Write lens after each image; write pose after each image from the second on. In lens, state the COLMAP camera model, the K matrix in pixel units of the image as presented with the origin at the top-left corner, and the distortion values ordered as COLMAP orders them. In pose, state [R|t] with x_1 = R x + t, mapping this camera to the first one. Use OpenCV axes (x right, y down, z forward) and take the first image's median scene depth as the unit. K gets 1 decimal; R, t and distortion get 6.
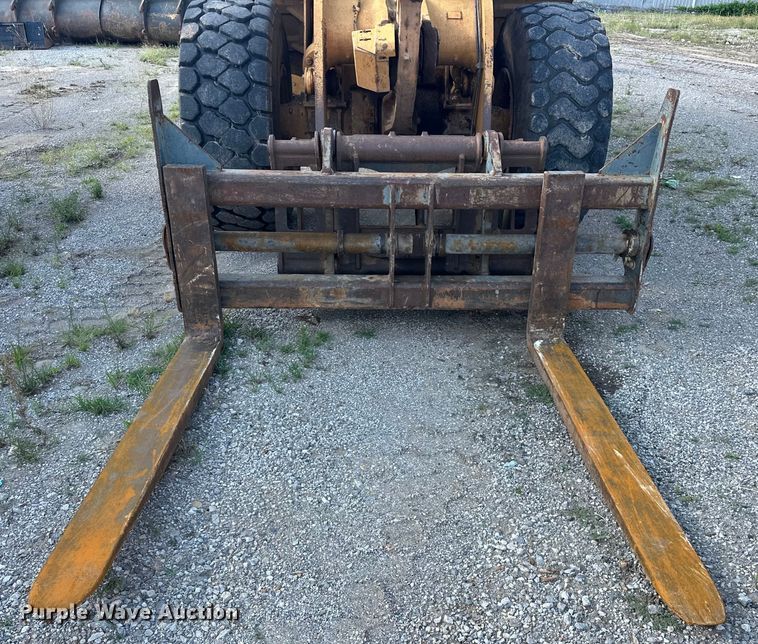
lens RADIAL K [[675.6, 0, 396.4], [0, 675.6, 363.1], [0, 0, 1]] dist [0.086162, -0.142239]
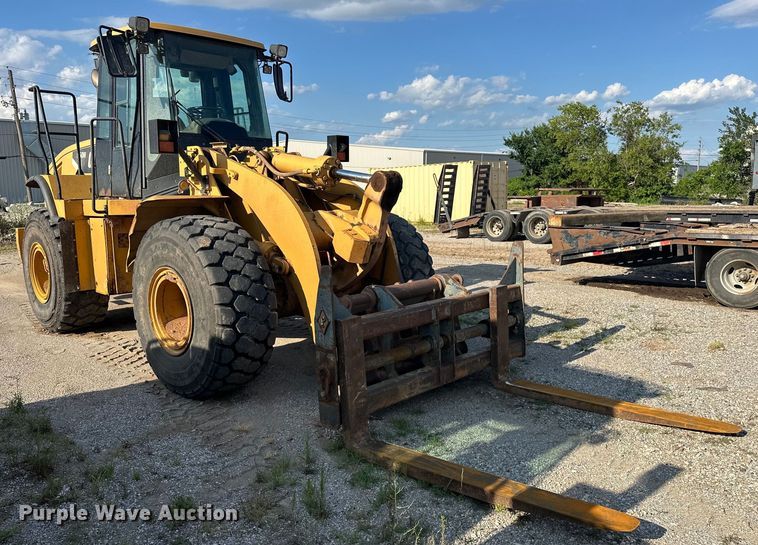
lens RADIAL K [[599.5, 0, 379.1], [0, 599.5, 269.1], [0, 0, 1]] dist [0.027412, -0.015474]
pose [[0.729751, -0.121400, 0.672849, -0.993776], [0.366833, 0.899992, -0.235473, -0.050927], [-0.576972, 0.418660, 0.701304, 0.019887]]
